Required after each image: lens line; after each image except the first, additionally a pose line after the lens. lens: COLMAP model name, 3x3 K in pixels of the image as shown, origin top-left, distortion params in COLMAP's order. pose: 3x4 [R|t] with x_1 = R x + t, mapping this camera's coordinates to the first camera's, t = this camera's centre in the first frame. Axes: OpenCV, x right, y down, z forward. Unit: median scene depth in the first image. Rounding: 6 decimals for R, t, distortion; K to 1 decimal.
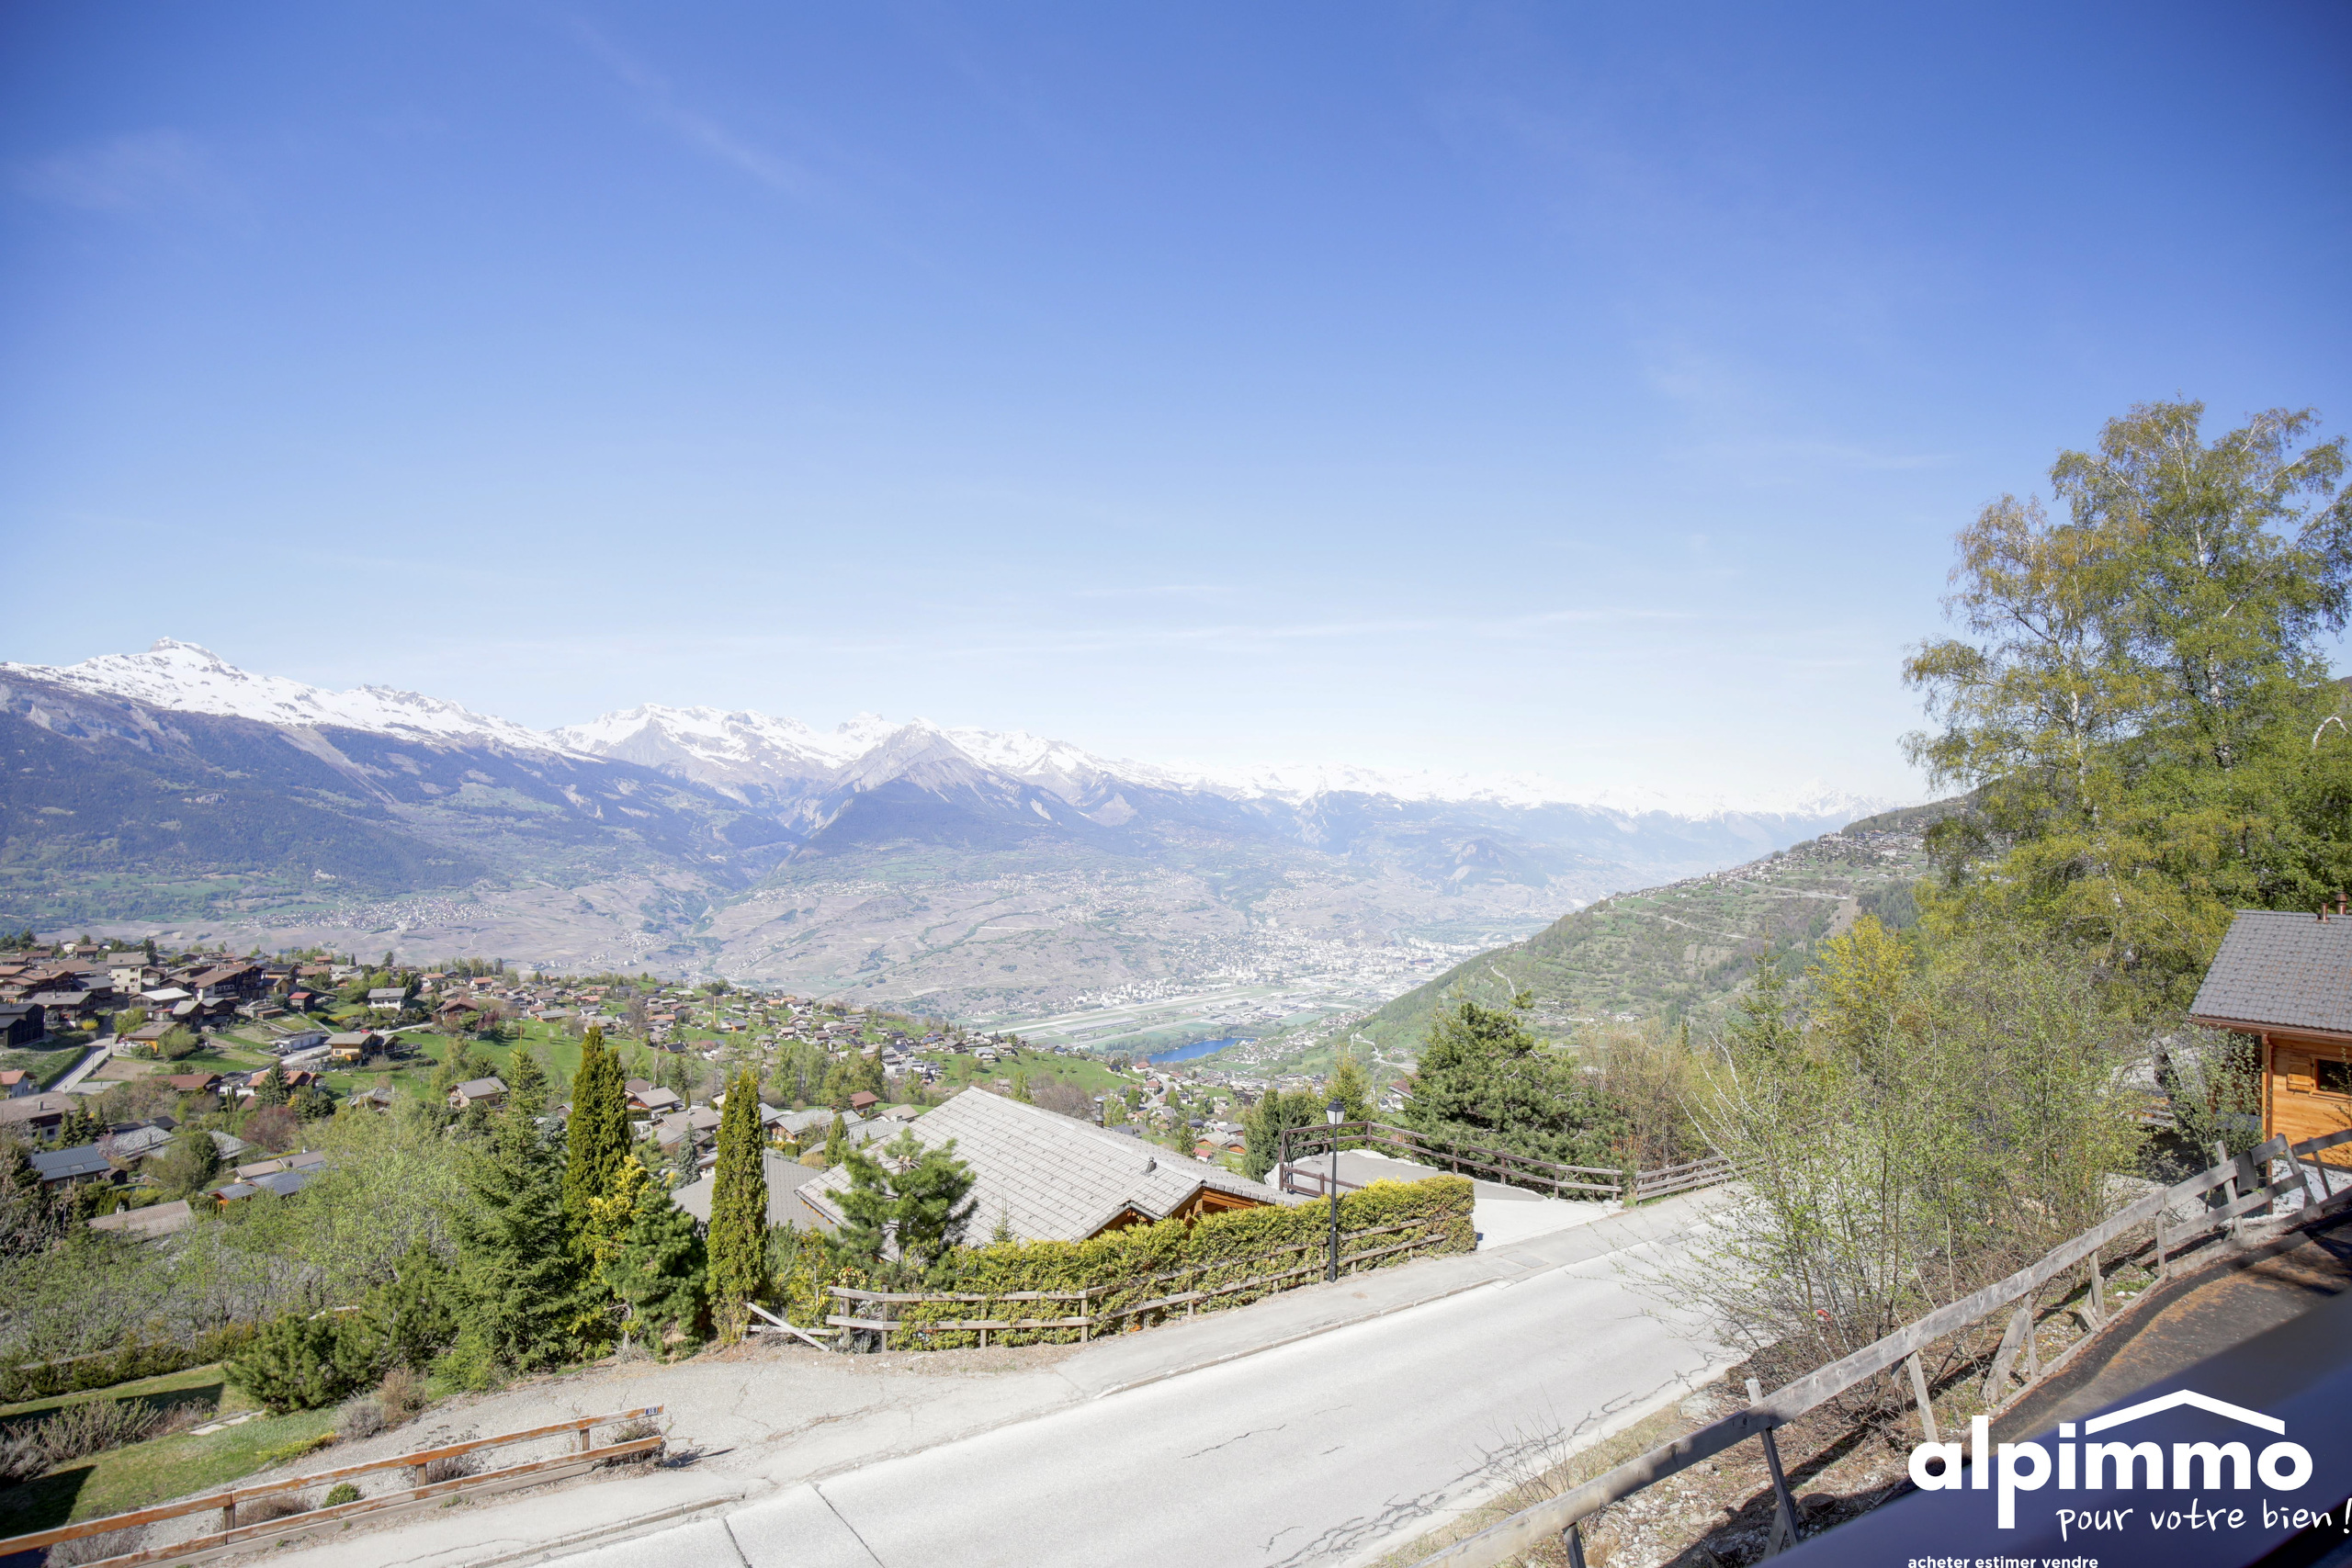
lens RADIAL K [[1082.9, 0, 1201.6], [0, 1082.9, 792.4], [0, 0, 1]] dist [-0.038399, 0.007700]
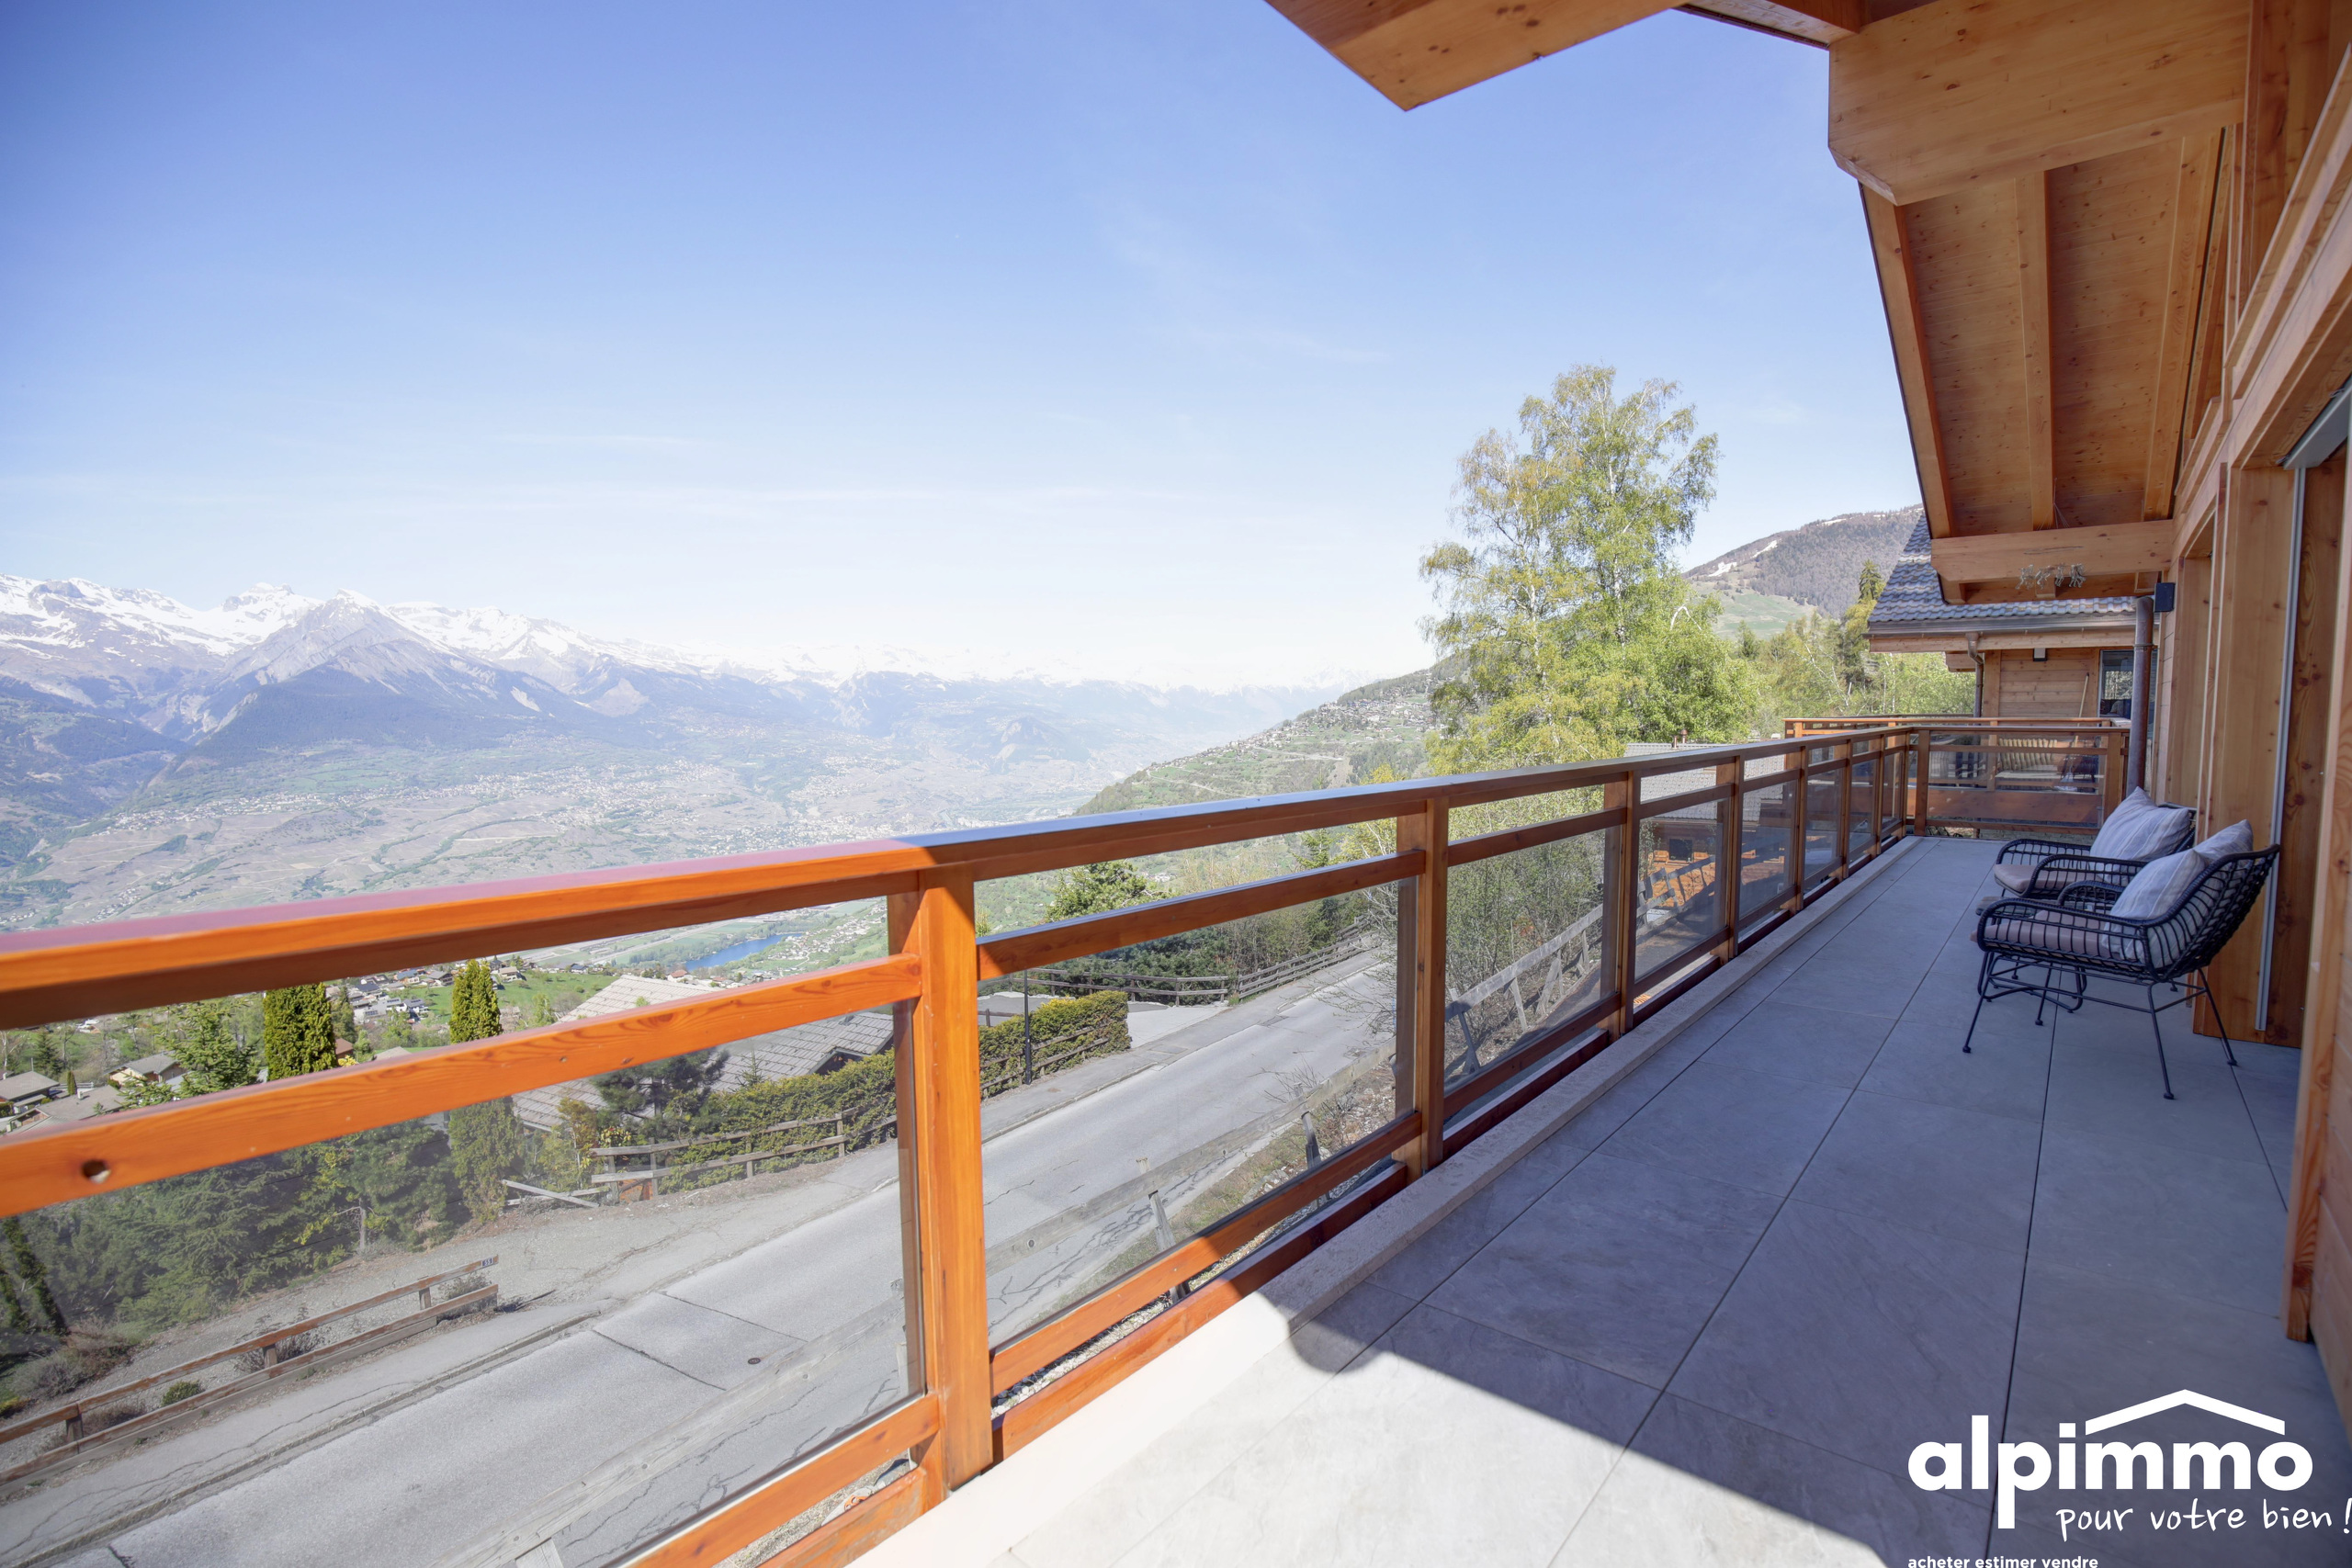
lens RADIAL K [[1082.9, 0, 1201.6], [0, 1082.9, 792.4], [0, 0, 1]] dist [-0.038399, 0.007700]
pose [[0.914779, -0.058896, 0.399638, -0.107334], [0.014211, 0.993394, 0.113870, 0.002868], [-0.403704, -0.098487, 0.909573, -0.083696]]
